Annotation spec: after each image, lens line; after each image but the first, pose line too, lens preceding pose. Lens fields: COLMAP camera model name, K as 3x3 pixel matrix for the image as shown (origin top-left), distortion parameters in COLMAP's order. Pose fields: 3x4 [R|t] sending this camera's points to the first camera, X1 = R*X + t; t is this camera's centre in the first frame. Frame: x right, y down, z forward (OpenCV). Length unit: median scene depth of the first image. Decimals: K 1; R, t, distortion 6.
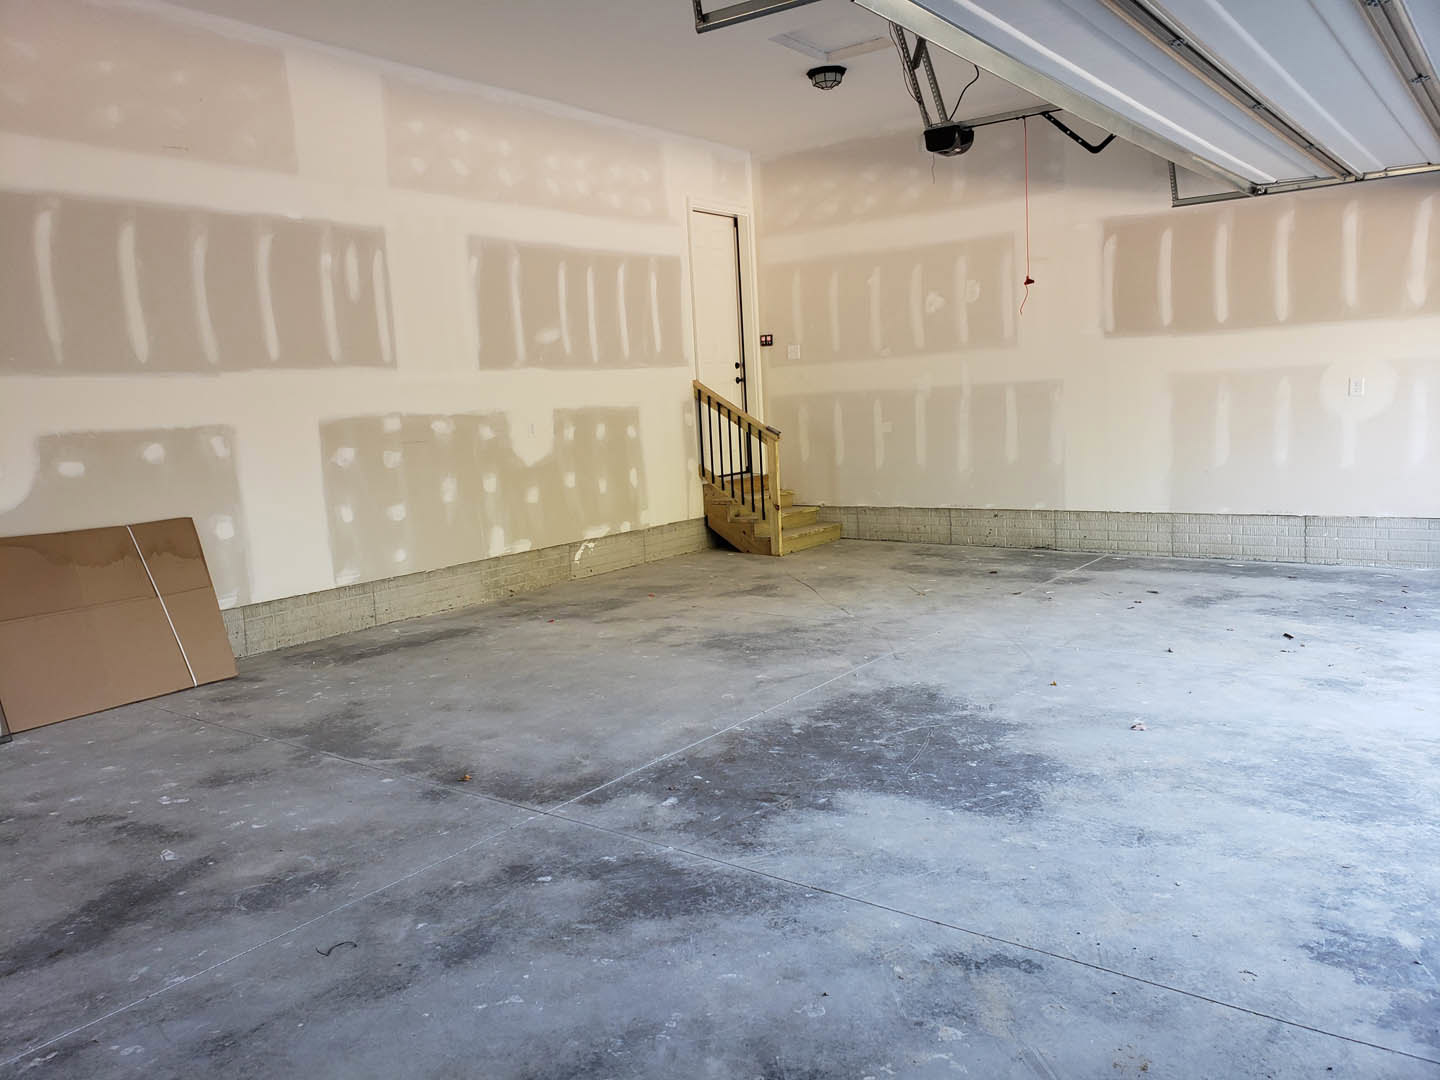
lens RADIAL K [[1119.9, 0, 700.0], [0, 1119.9, 537.1], [0, 0, 1]] dist [0.028888, -0.016946]
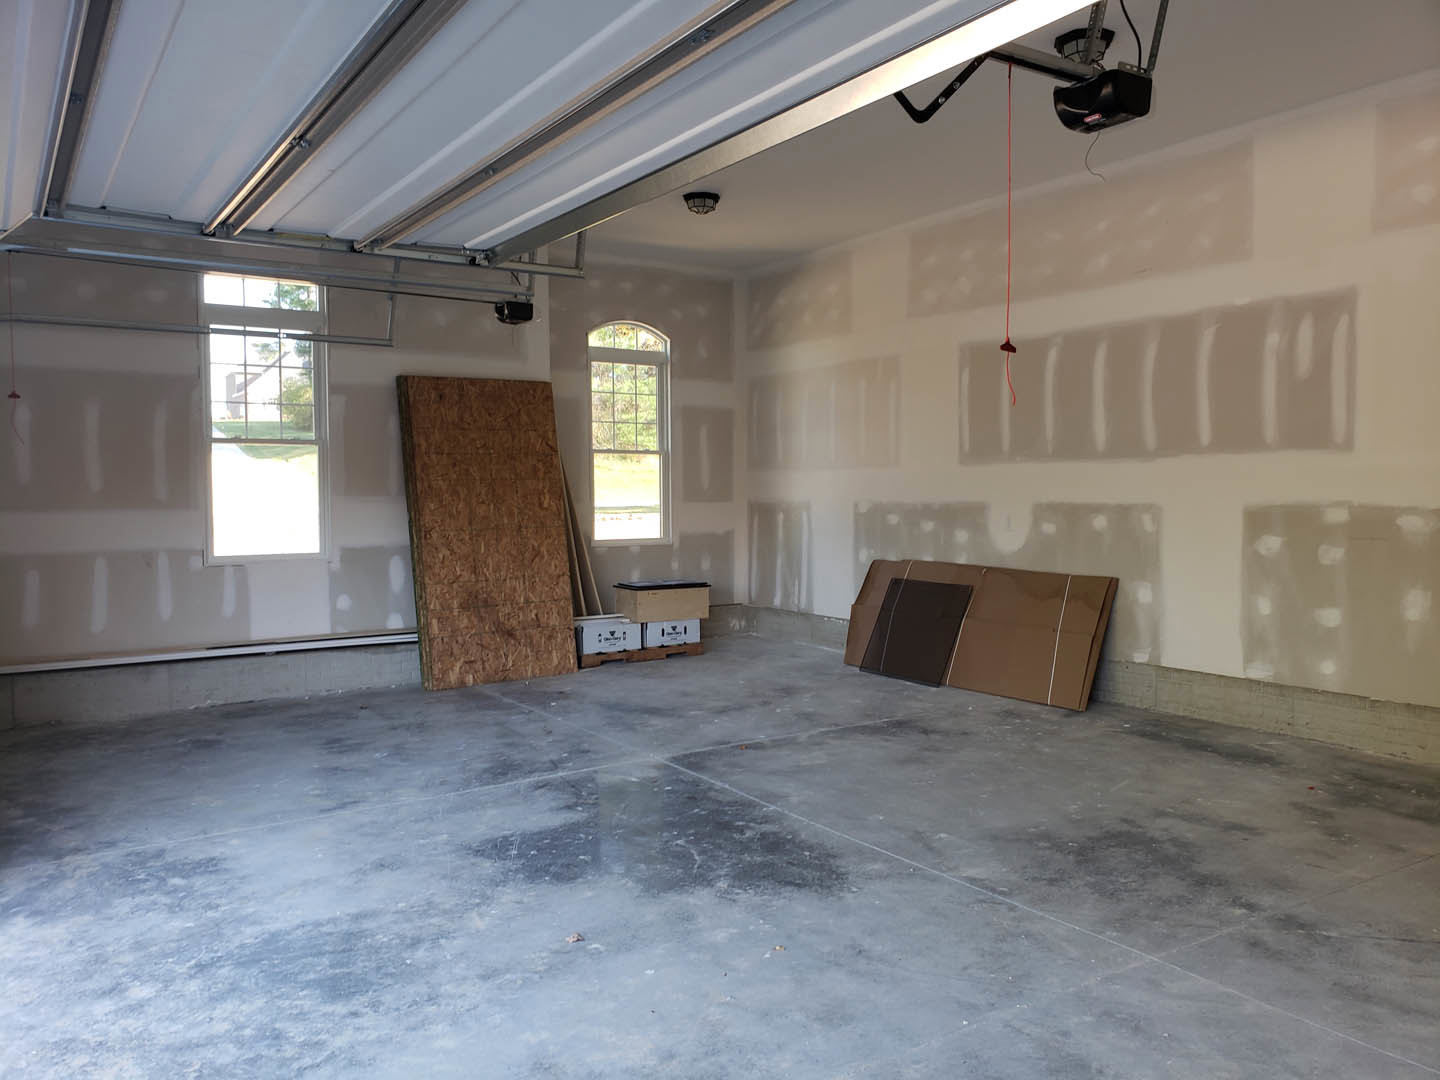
lens RADIAL K [[1119.9, 0, 700.0], [0, 1119.9, 537.1], [0, 0, 1]] dist [0.028888, -0.016946]
pose [[-0.351968, 0.095365, -0.931141, 1.066229], [-0.091873, 0.986473, 0.135759, -0.238050], [0.931492, 0.133329, -0.338445, 1.280495]]
